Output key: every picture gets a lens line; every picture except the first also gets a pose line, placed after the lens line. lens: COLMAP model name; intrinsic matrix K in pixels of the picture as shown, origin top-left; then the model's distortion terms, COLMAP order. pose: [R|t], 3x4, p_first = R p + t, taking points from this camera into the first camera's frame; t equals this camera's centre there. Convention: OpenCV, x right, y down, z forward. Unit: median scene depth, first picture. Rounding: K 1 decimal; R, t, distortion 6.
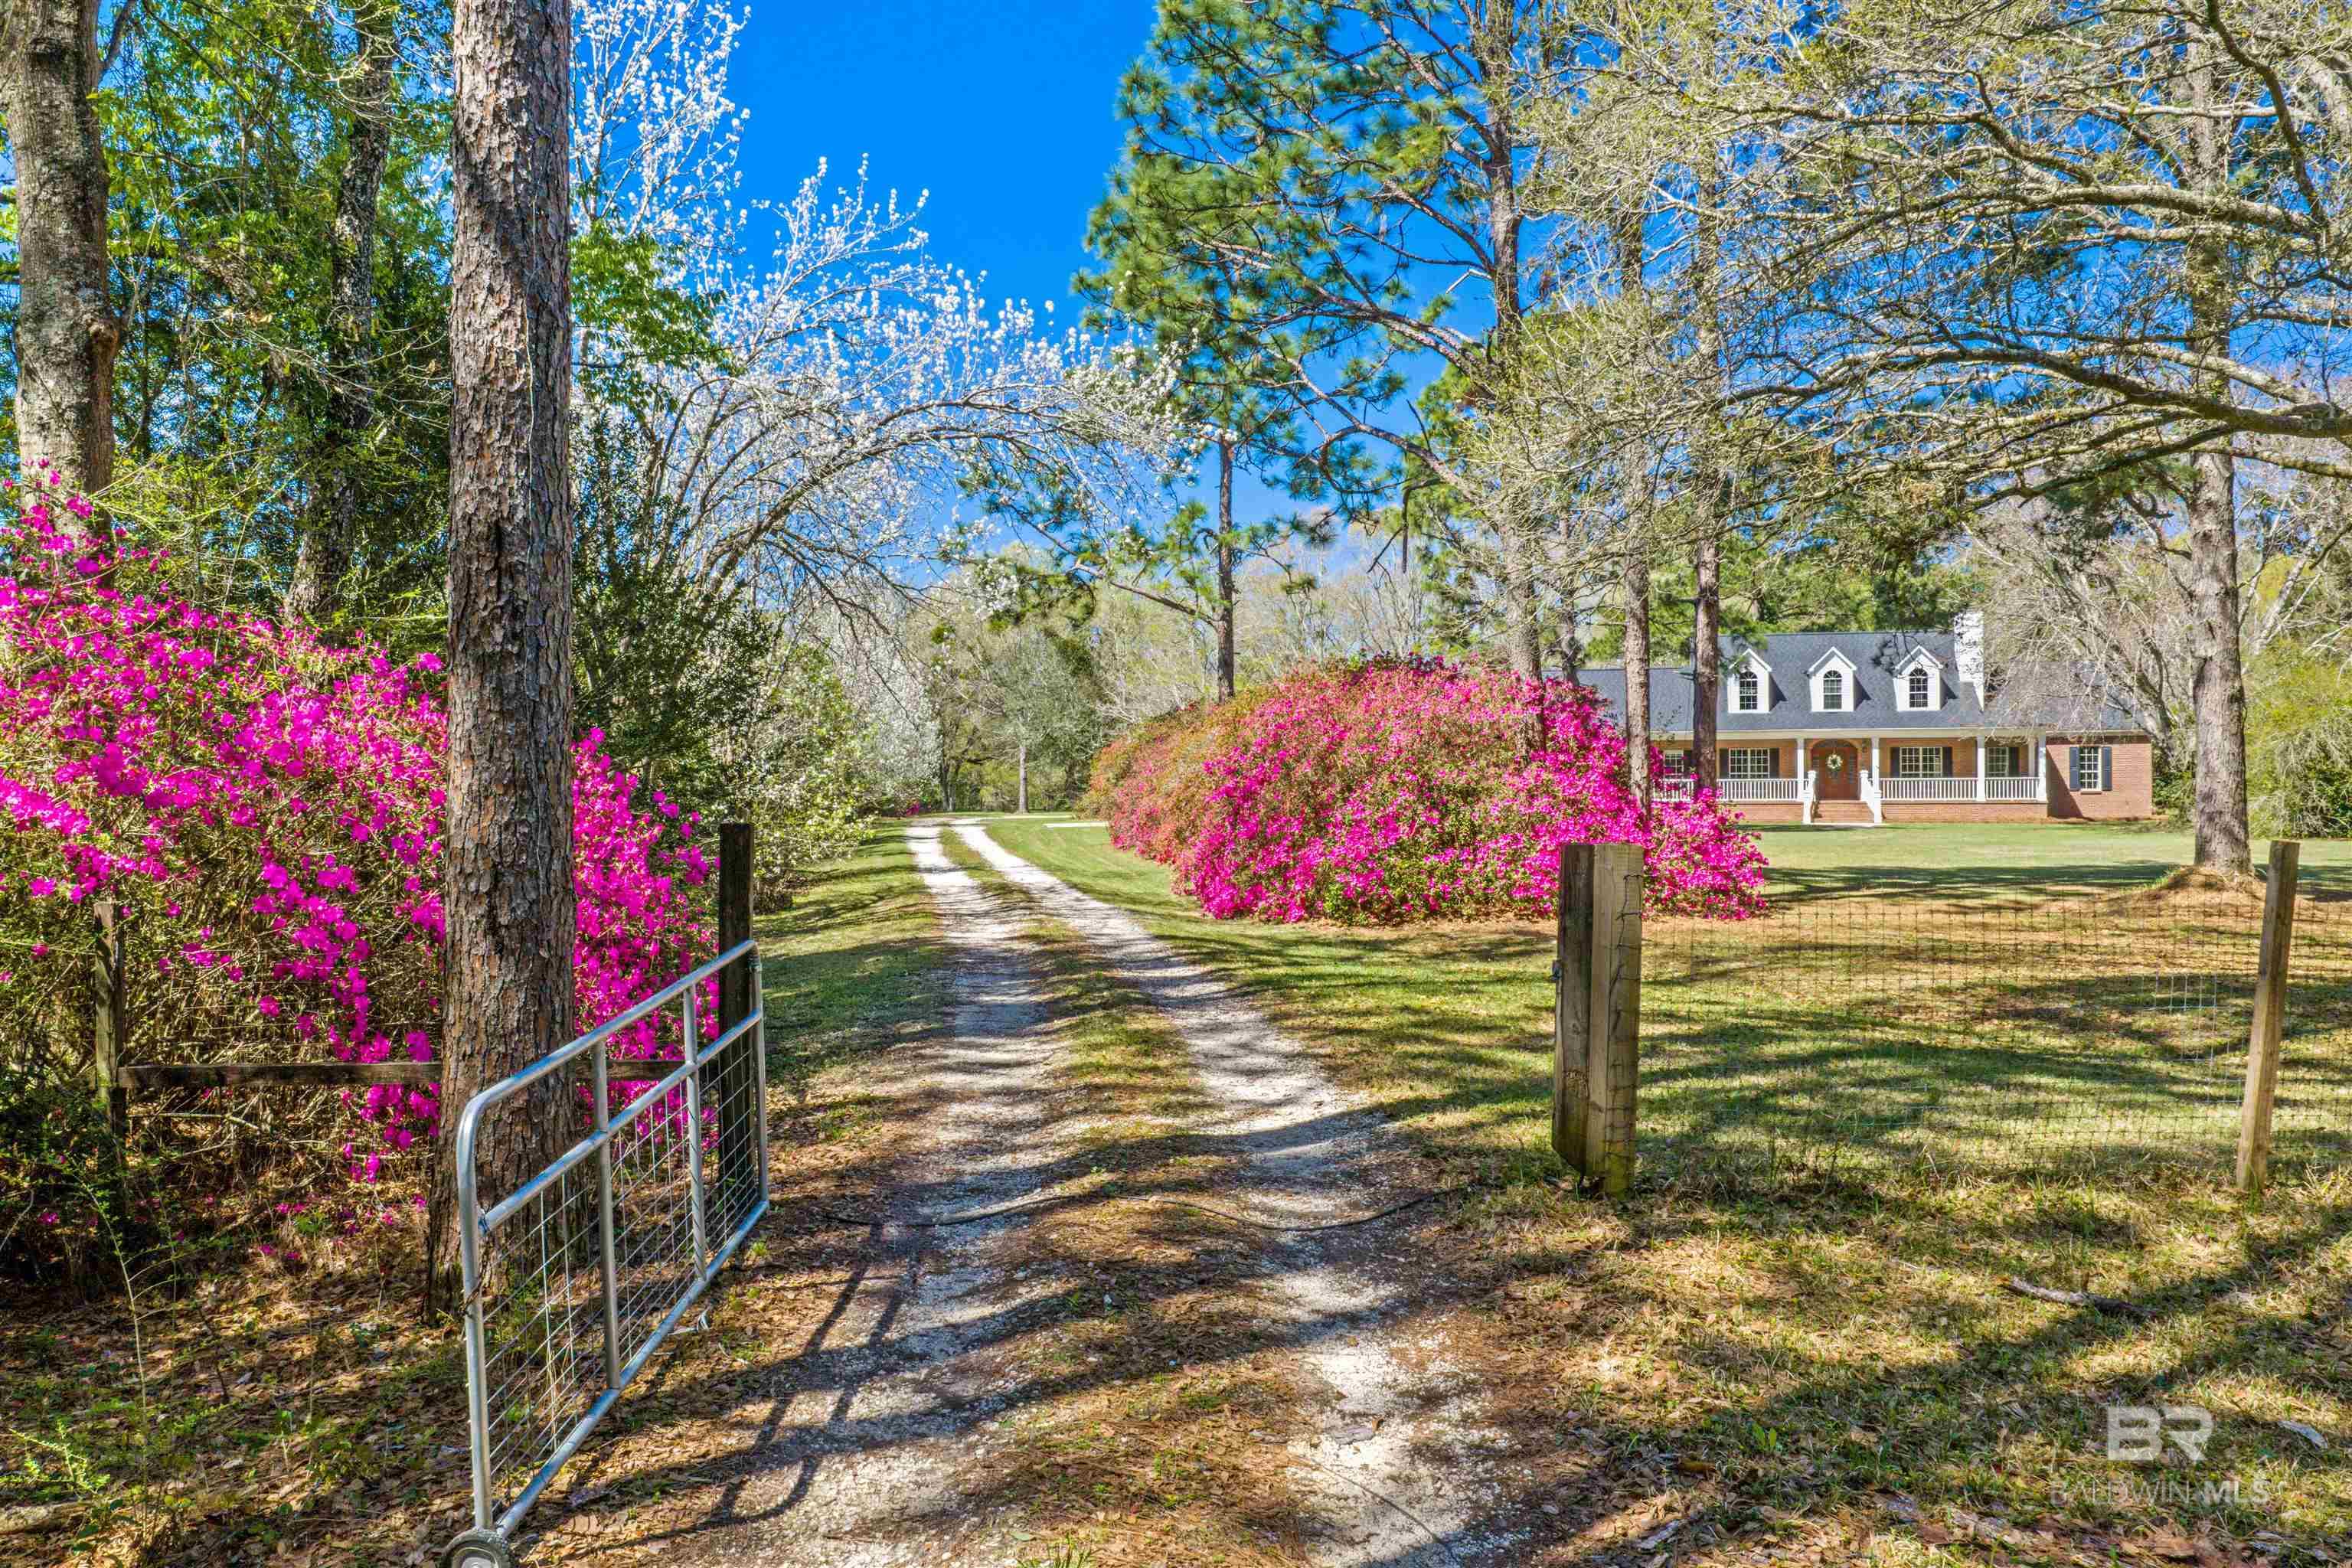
lens RADIAL K [[1956.5, 0, 1176.0], [0, 1956.5, 784.0], [0, 0, 1]] dist [0.004547, -0.002281]
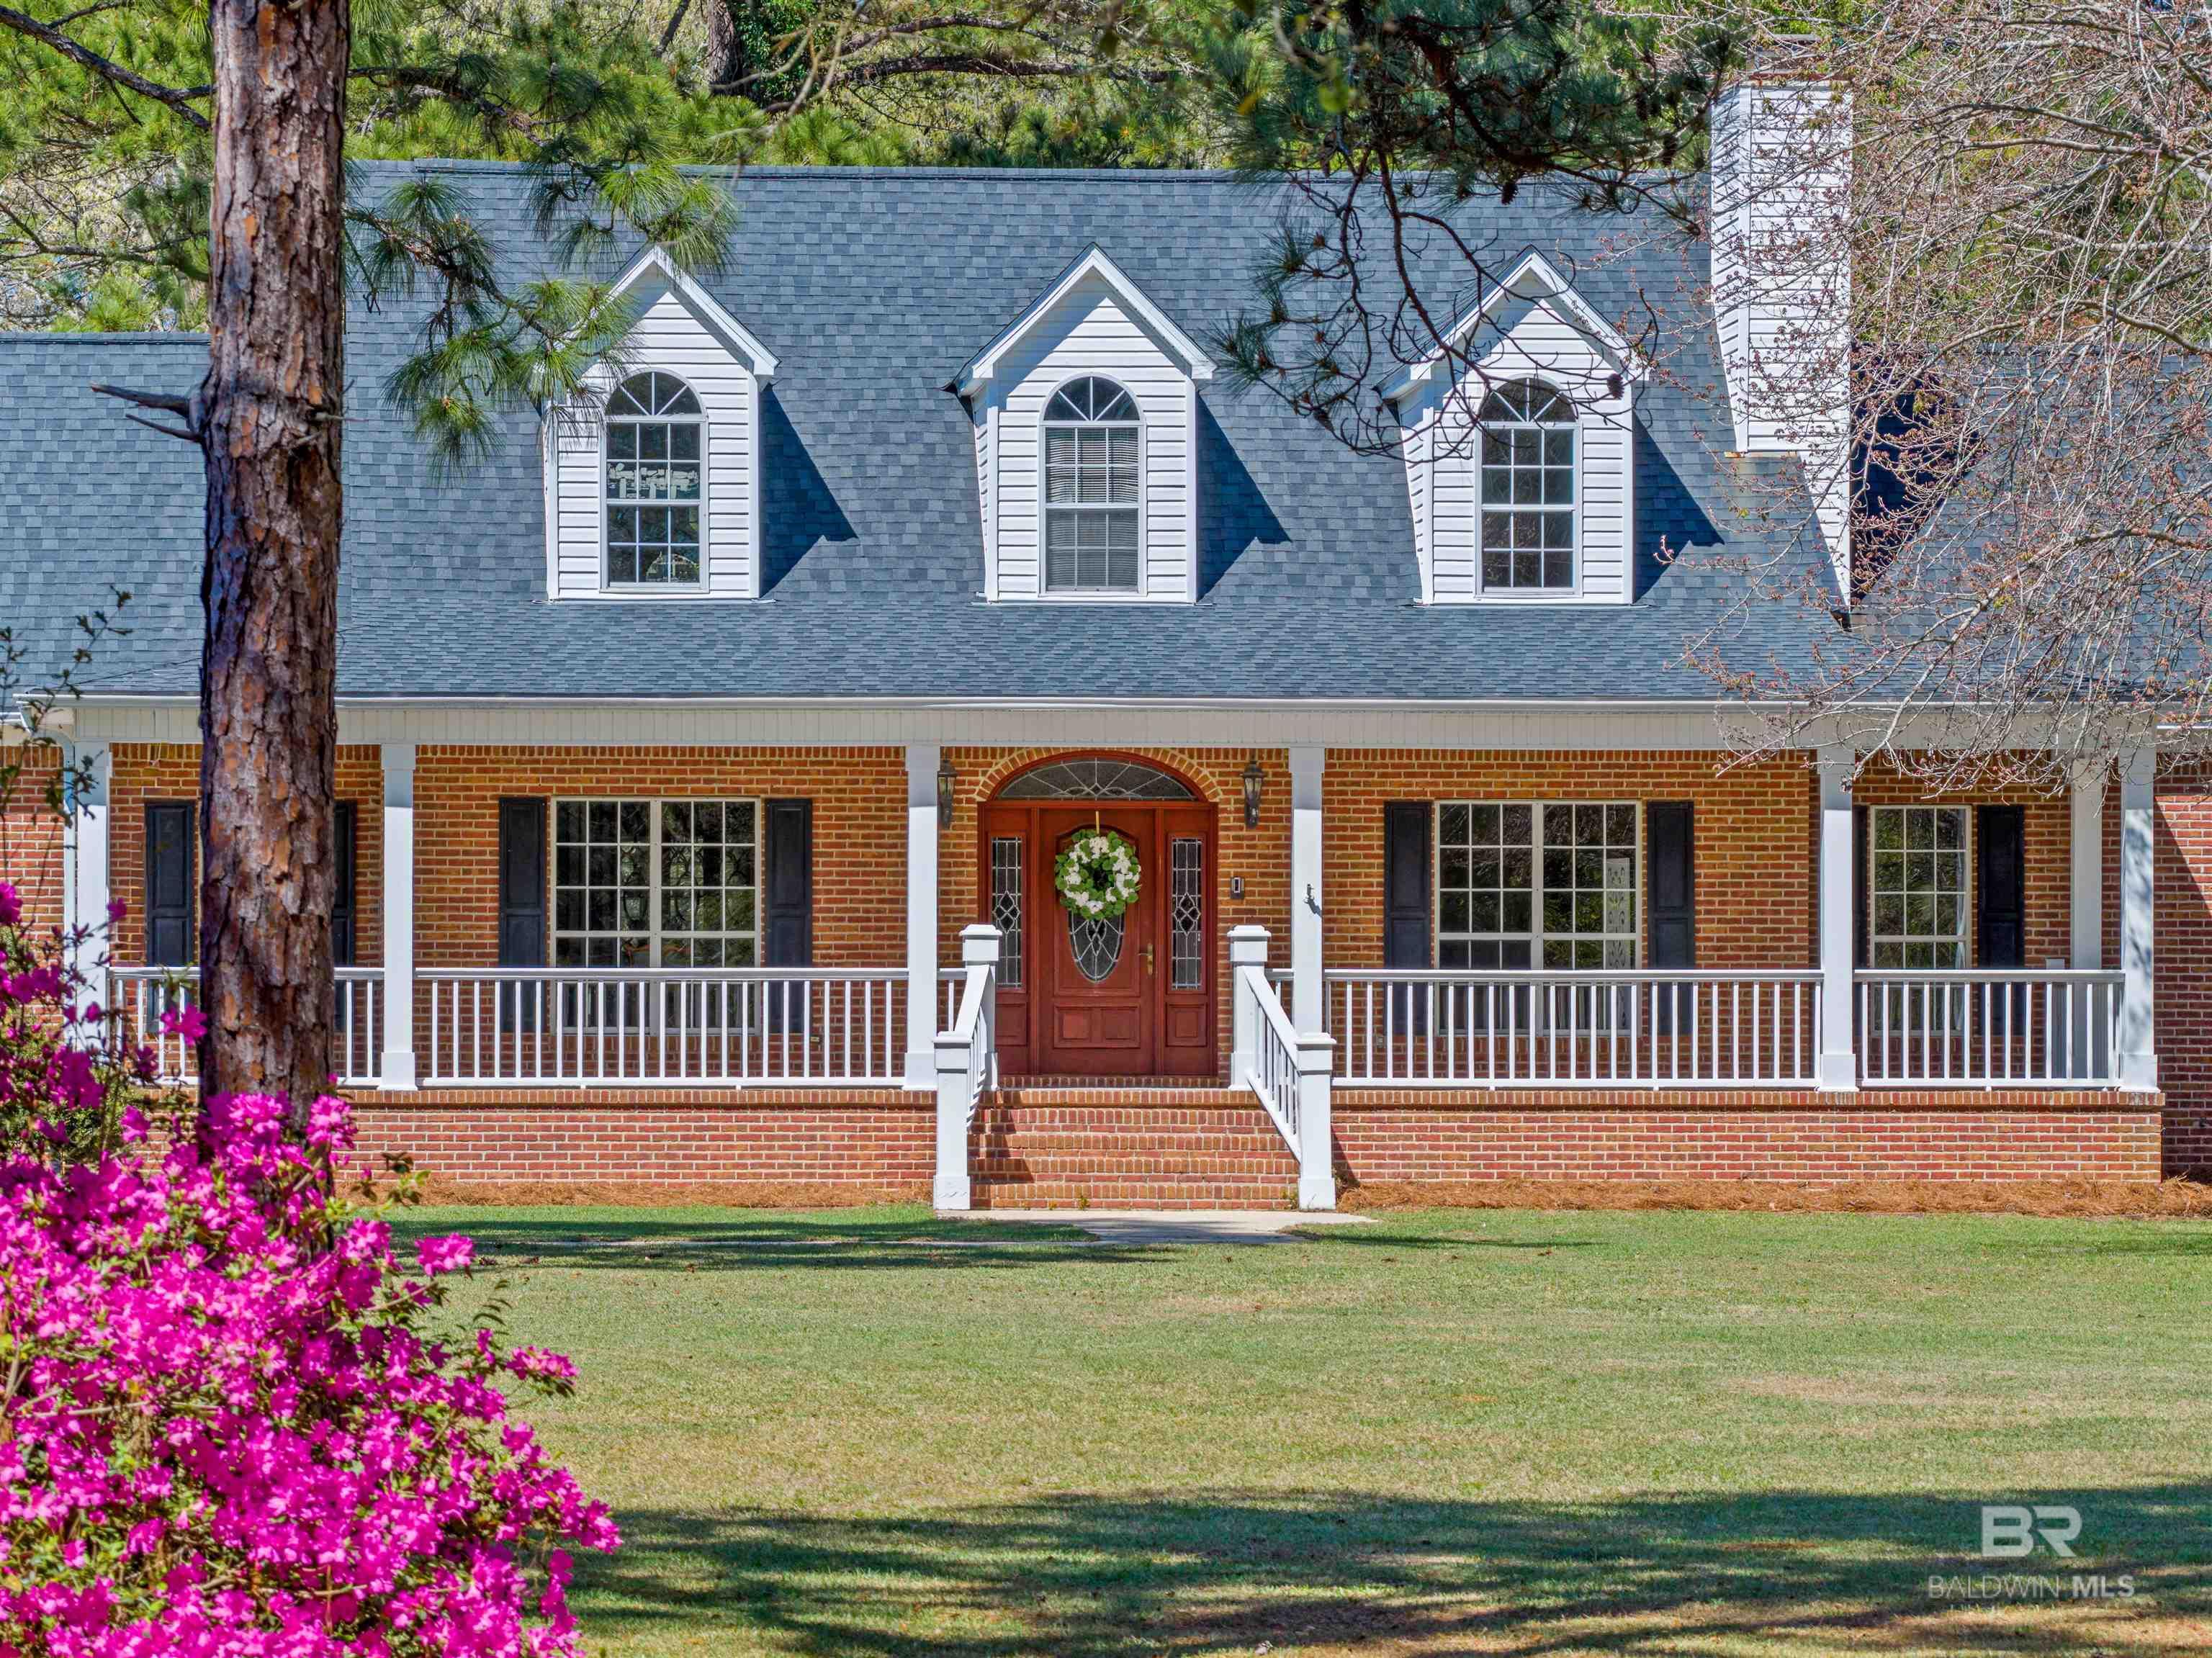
lens RADIAL K [[10871.1, 0, 1106.0], [0, 10871.1, 829.0], [0, 0, 1]] dist [0.222472, 1.657241]
pose [[0.949373, 0.009862, 0.313995, 0.017107], [-0.006441, 0.999908, -0.011928, -0.003751], [-0.314084, 0.009302, 0.949350, 0.031951]]
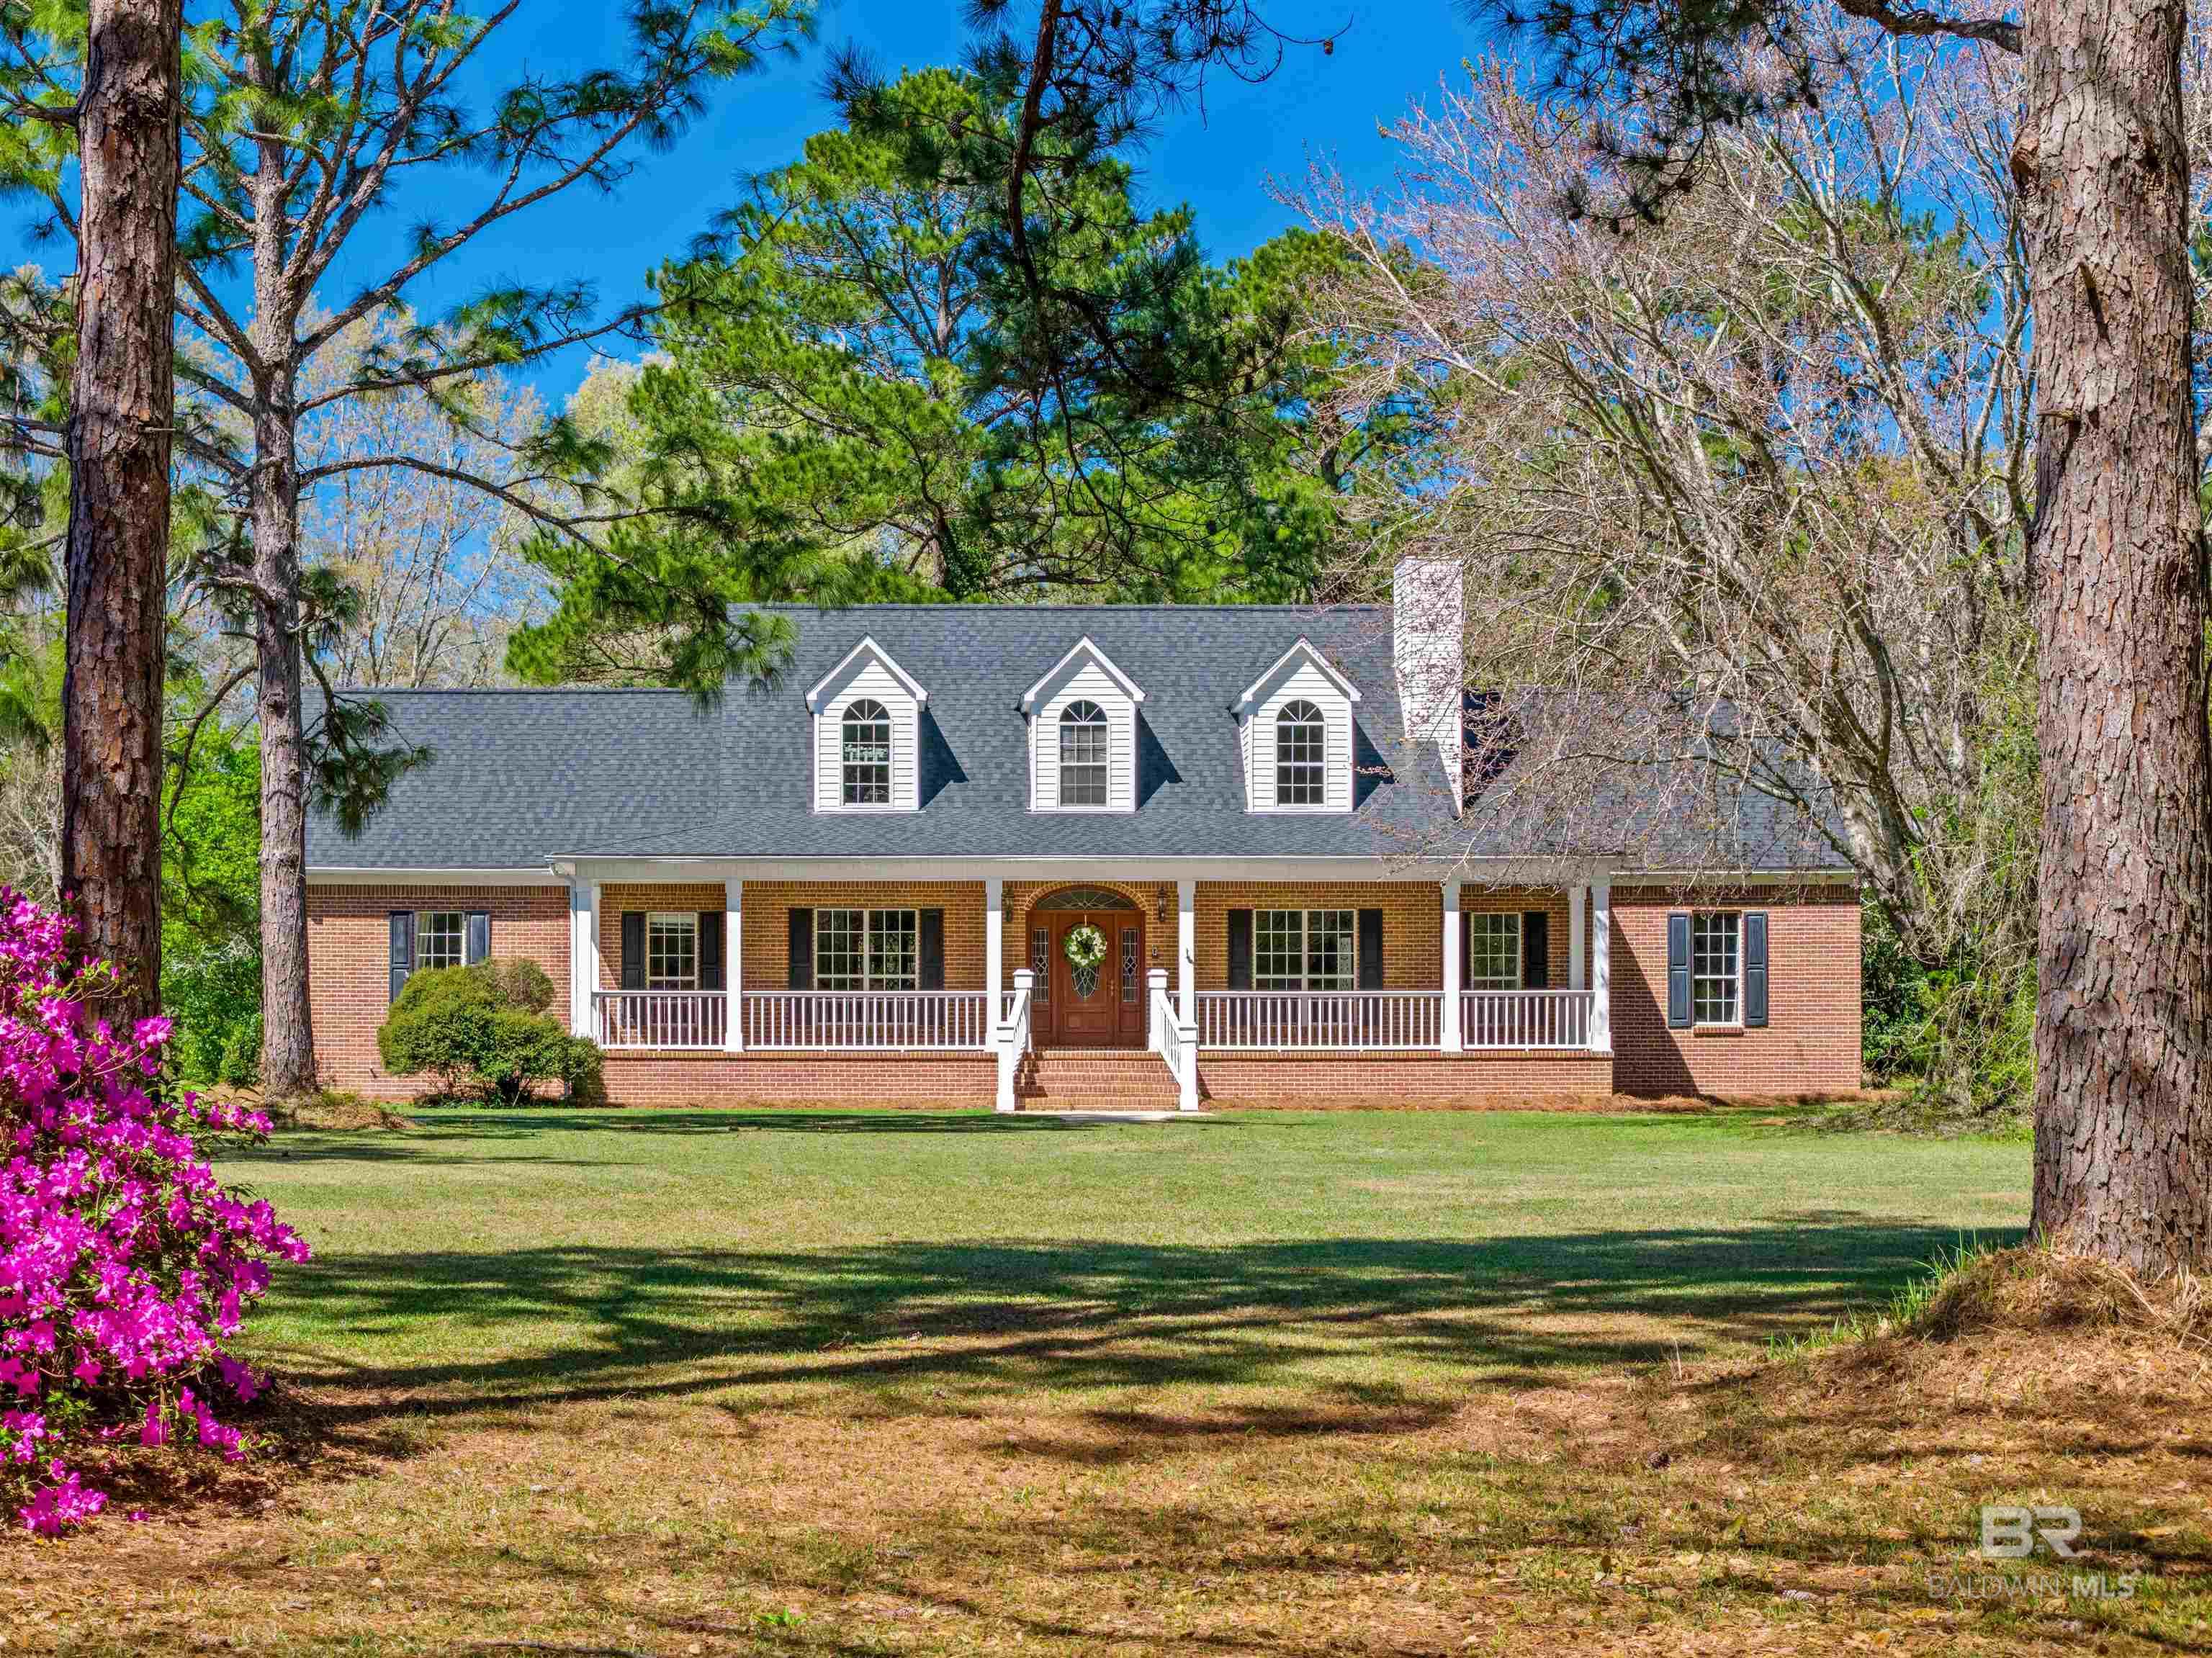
lens RADIAL K [[4487.1, 0, 1106.0], [0, 4487.1, 829.0], [0, 0, 1]] dist [-0.169245, -0.024629]
pose [[0.956706, 0.017130, 0.290553, 0.096582], [-0.003441, 0.998863, -0.047557, 0.006851], [-0.291037, 0.044498, 0.955676, 0.194781]]
